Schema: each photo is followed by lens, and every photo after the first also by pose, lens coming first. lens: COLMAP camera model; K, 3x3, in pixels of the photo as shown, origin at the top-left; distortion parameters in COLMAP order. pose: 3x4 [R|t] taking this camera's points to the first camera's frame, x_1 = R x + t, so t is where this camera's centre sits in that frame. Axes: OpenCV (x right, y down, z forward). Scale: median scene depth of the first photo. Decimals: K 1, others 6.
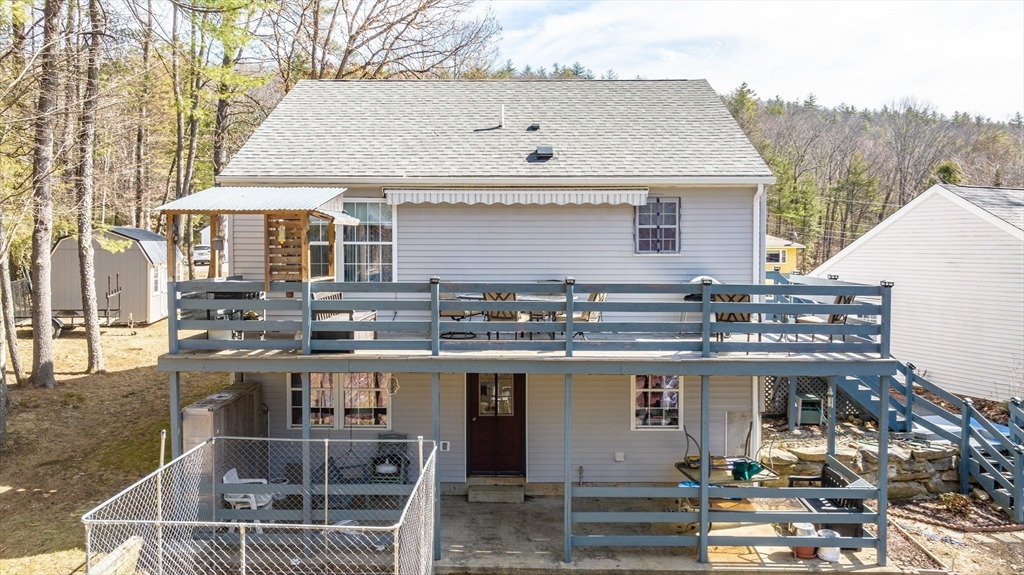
lens RADIAL K [[727.1, 0, 512.6], [0, 727.1, 270.5], [0, 0, 1]] dist [0.002435, -0.001241]
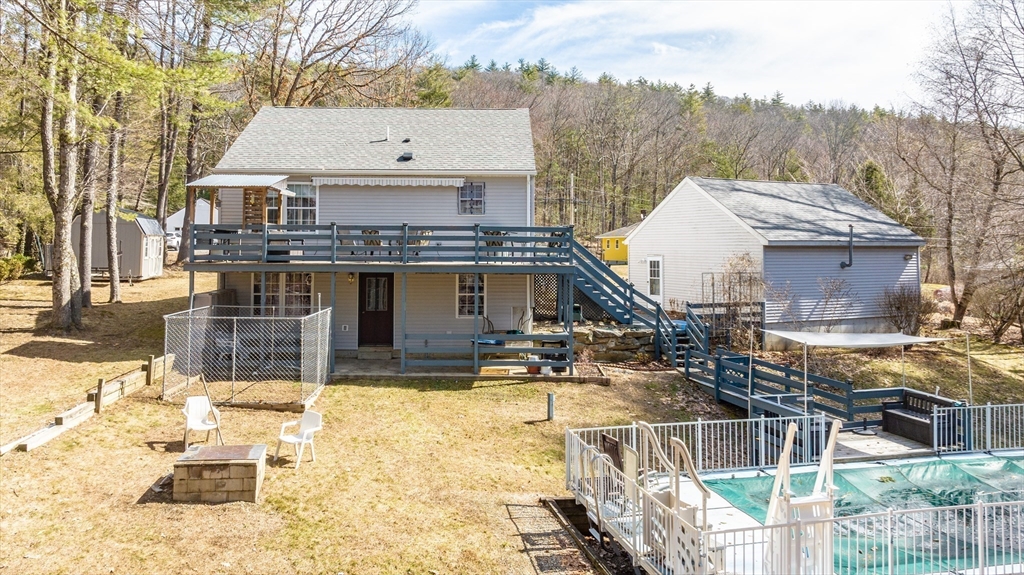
lens RADIAL K [[749.6, 0, 513.7], [0, 749.6, 214.0], [0, 0, 1]] dist [0.002183, -0.002502]
pose [[0.998831, 0.002682, 0.048262, 0.214401], [0.000863, 0.997311, -0.073285, 0.105997], [-0.048329, 0.073241, 0.996143, -0.779701]]
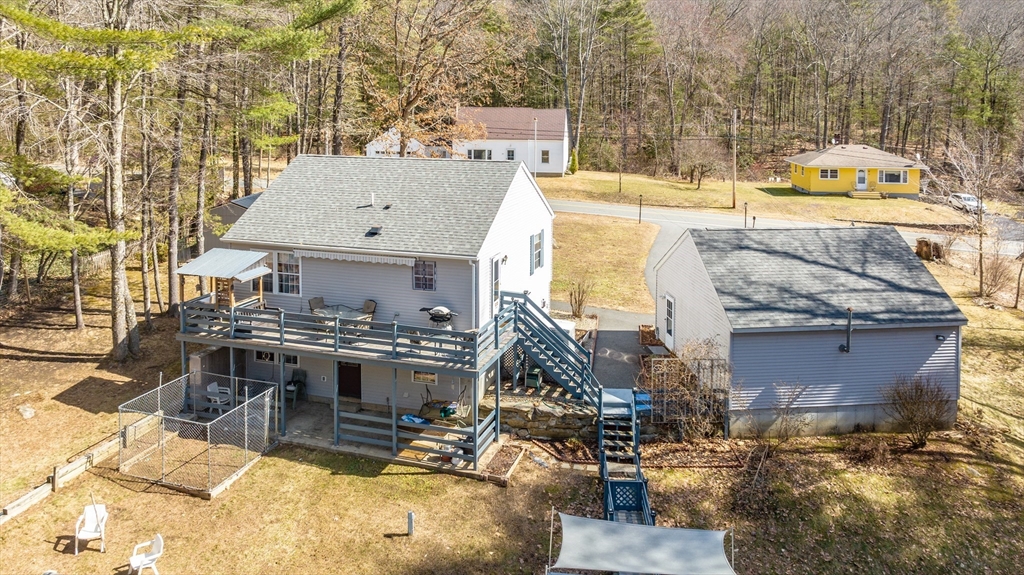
lens RADIAL K [[724.8, 0, 512.6], [0, 724.8, 160.6], [0, 0, 1]] dist [-0.007323, -0.002268]
pose [[0.960576, 0.031713, -0.276204, 0.923375], [-0.024200, 0.999240, 0.030568, -0.421025], [0.276963, -0.022678, 0.960613, -0.719589]]
